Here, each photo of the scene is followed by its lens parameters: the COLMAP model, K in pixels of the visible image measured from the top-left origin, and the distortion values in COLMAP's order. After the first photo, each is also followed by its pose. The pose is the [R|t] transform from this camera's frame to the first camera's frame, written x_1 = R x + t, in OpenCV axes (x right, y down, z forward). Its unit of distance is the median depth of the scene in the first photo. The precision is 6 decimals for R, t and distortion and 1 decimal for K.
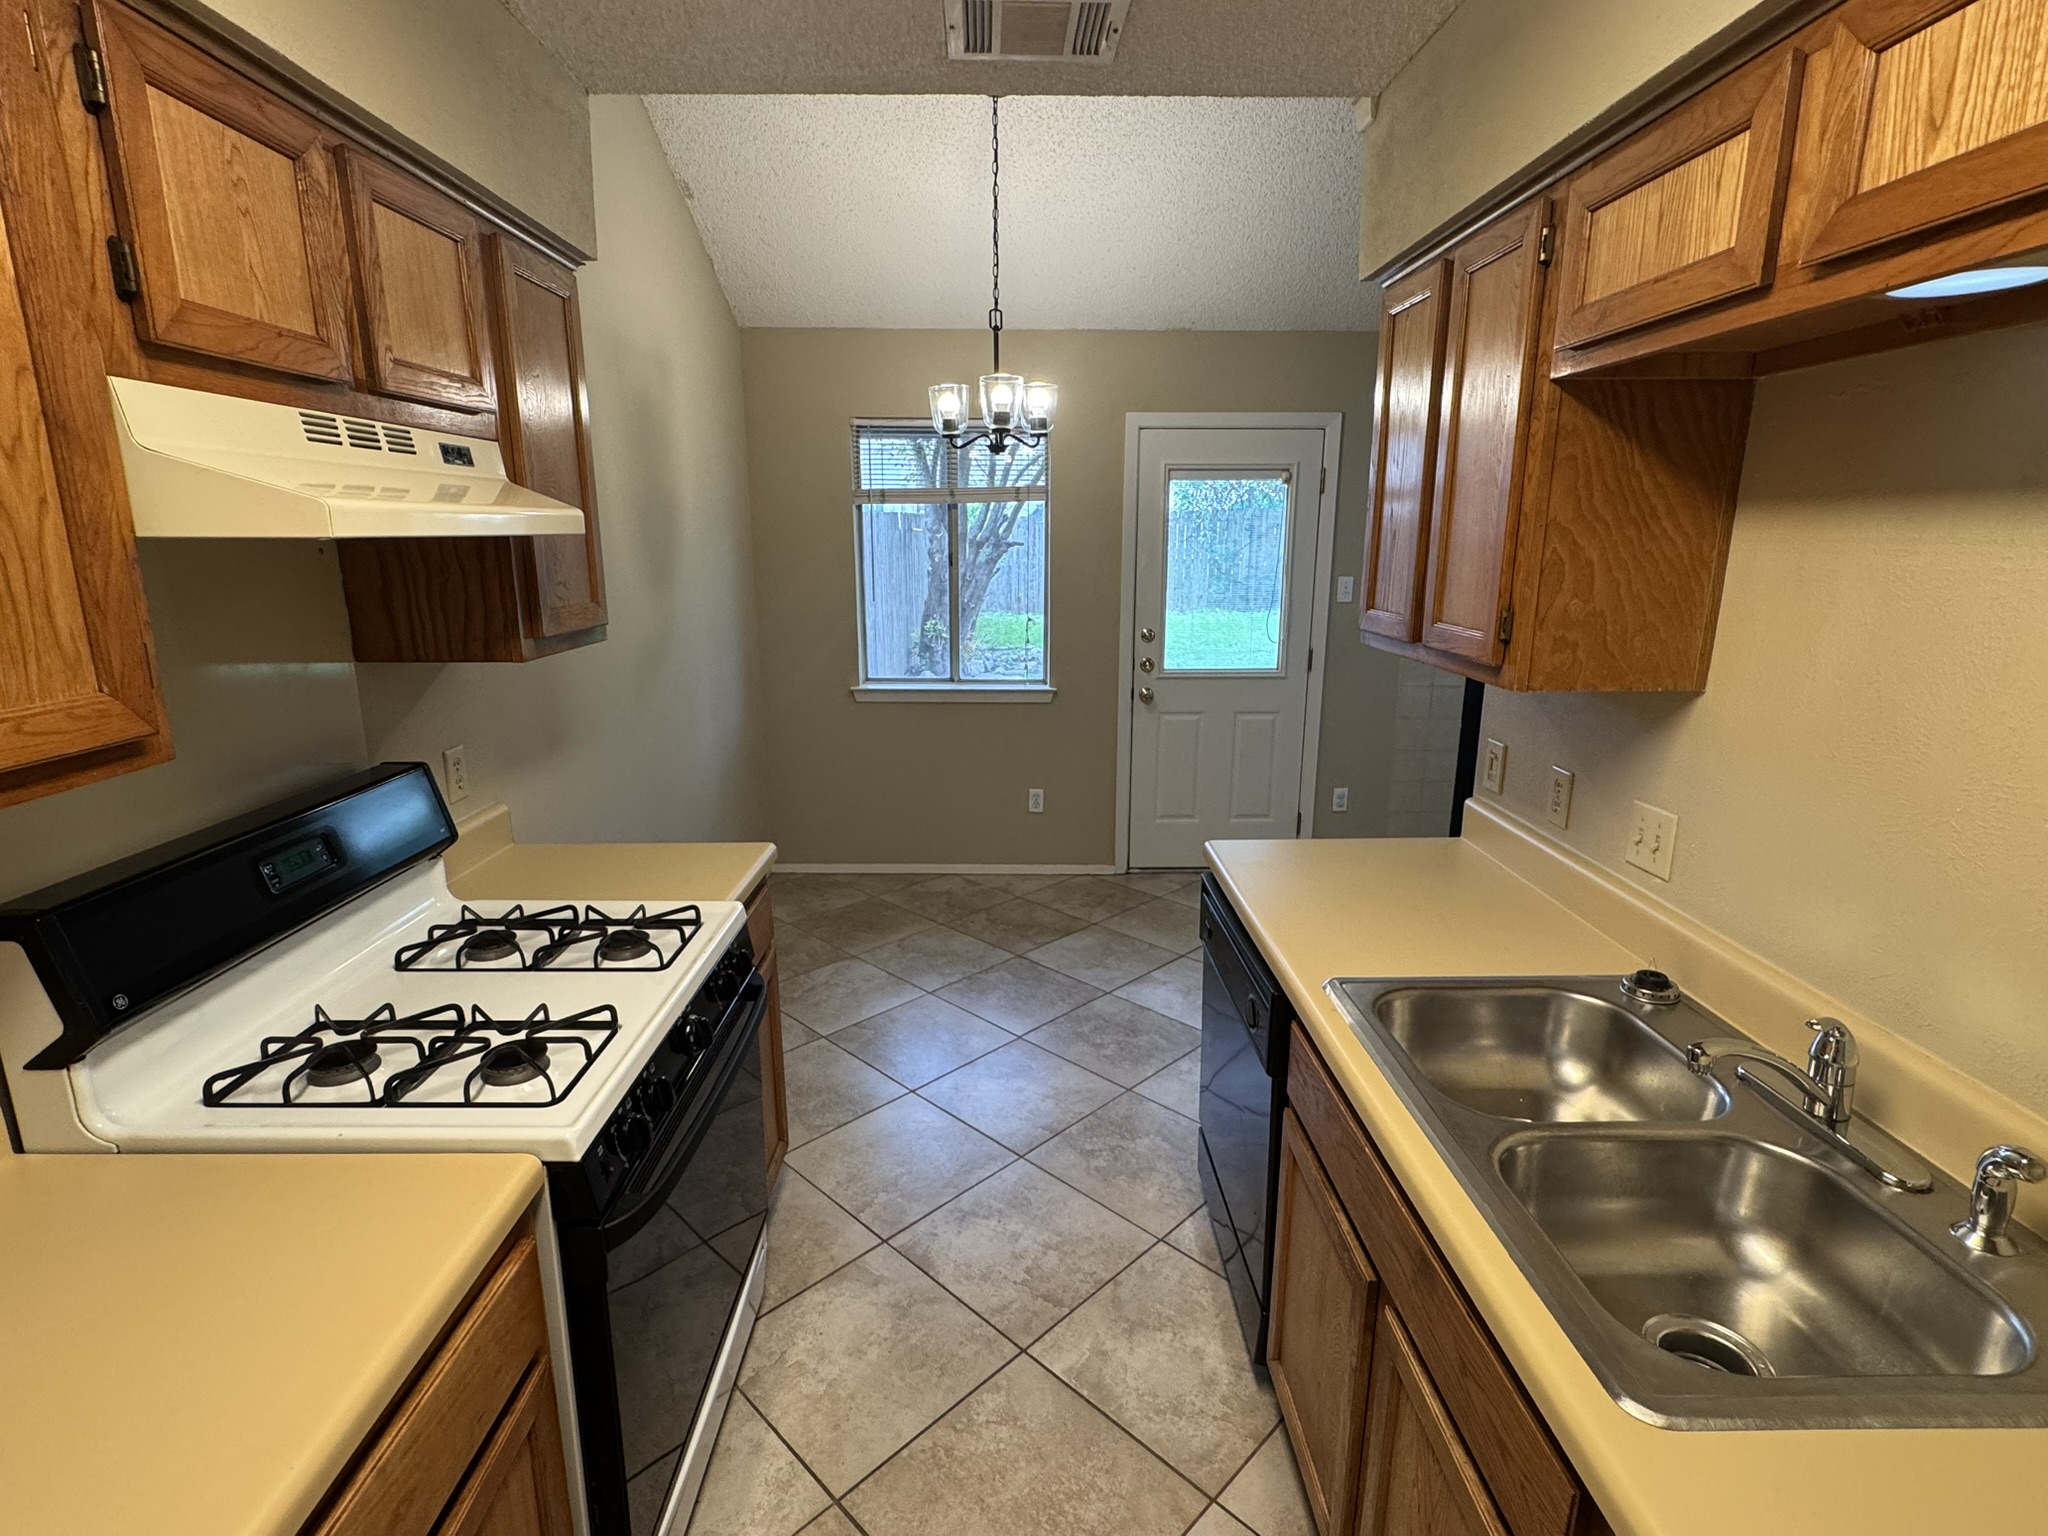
lens RADIAL K [[998.5, 0, 1020.8], [0, 998.5, 763.3], [0, 0, 1]] dist [-0.001531, 0.000692]
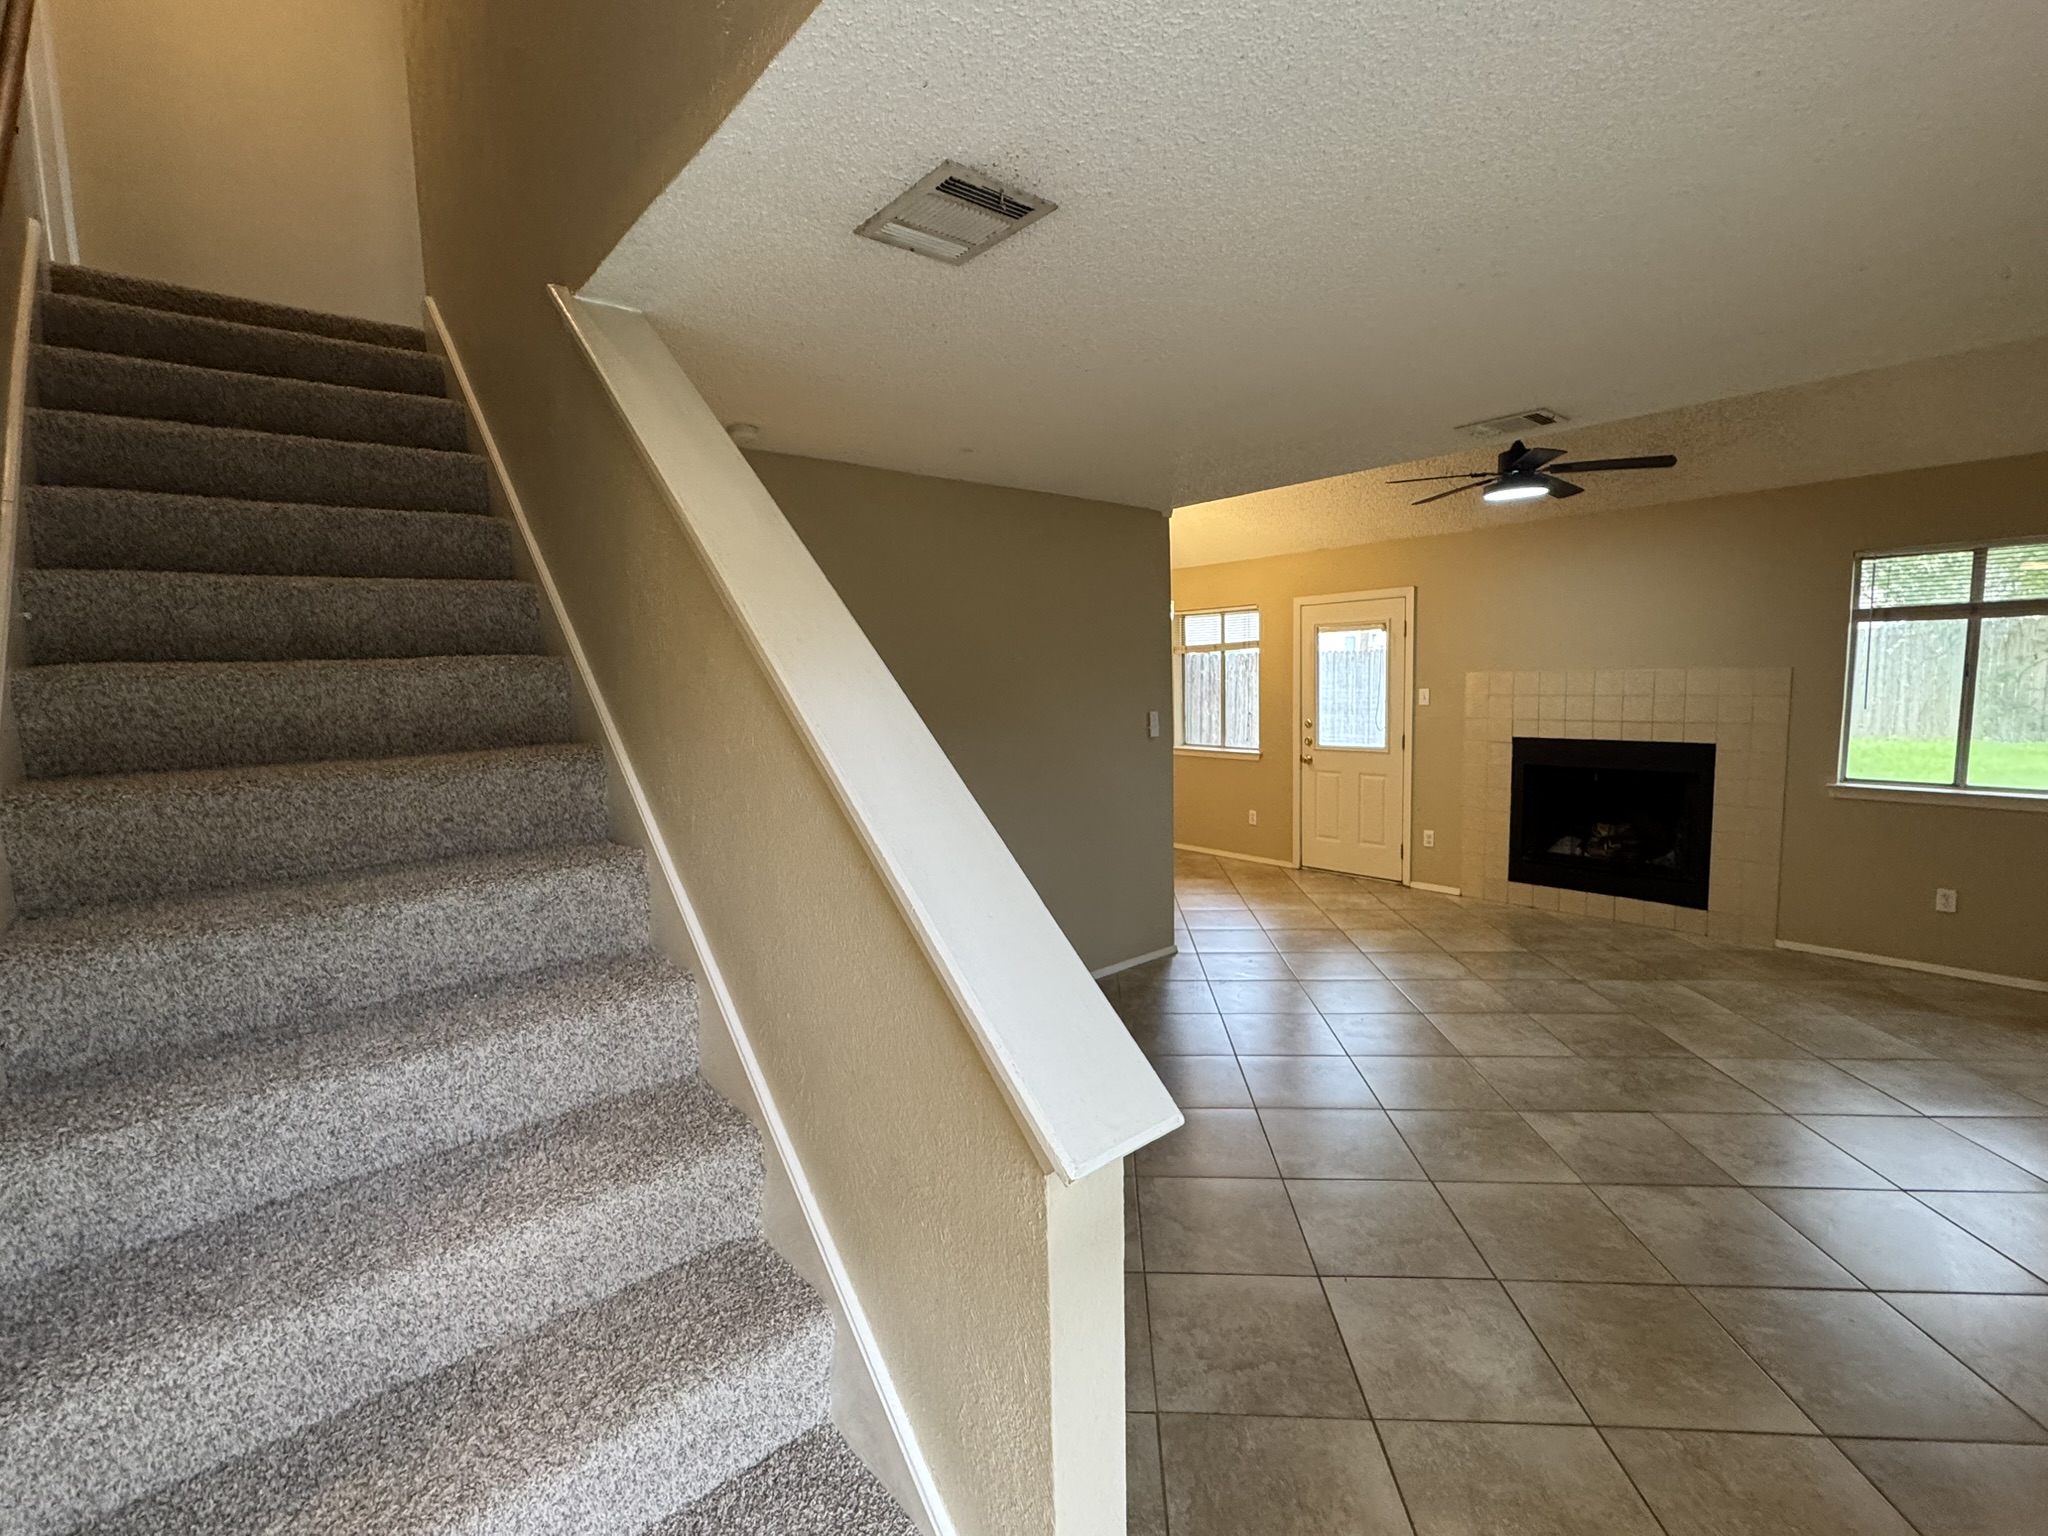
lens RADIAL K [[901.0, 0, 1018.1], [0, 901.0, 766.2], [0, 0, 1]] dist [-0.000219, -0.000509]
pose [[0.647255, 0.060373, -0.759879, 1.015316], [-0.146508, 0.988126, -0.046286, 0.088583], [0.748062, 0.141287, 0.648414, -0.357469]]
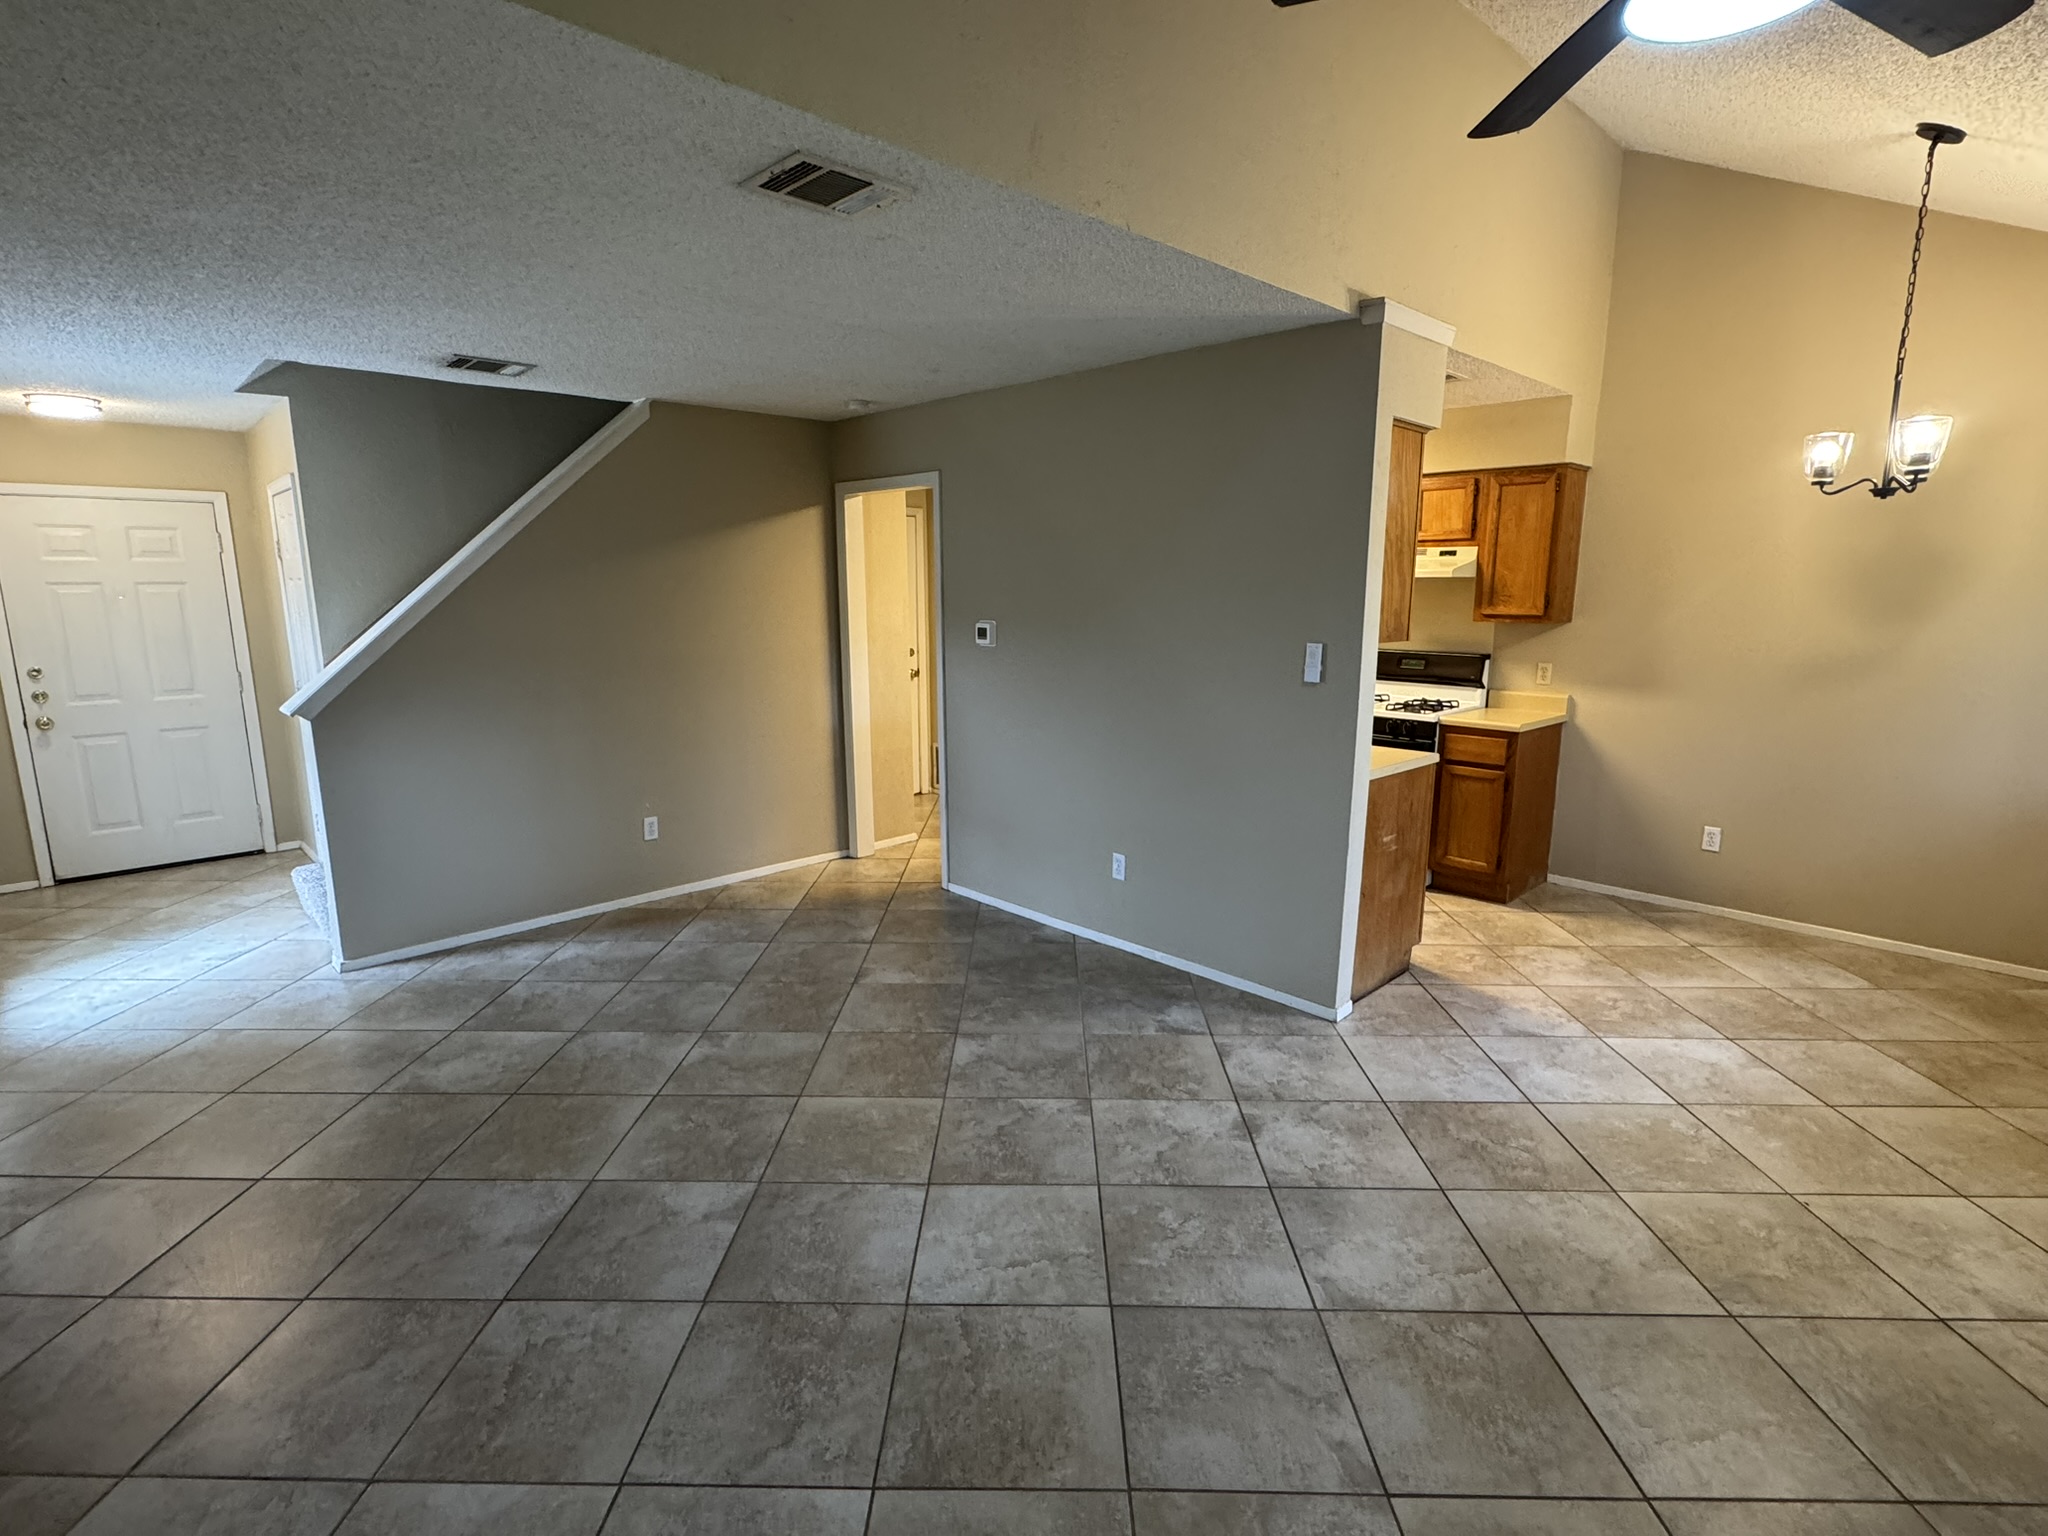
lens RADIAL K [[998.5, 0, 1025.1], [0, 998.5, 768.8], [0, 0, 1]] dist [-0.001531, 0.000692]
pose [[-0.721759, 0.127482, -0.680303, 1.004860], [-0.157667, 0.926769, 0.340941, -0.198403], [0.673947, 0.353339, -0.648805, 0.880372]]
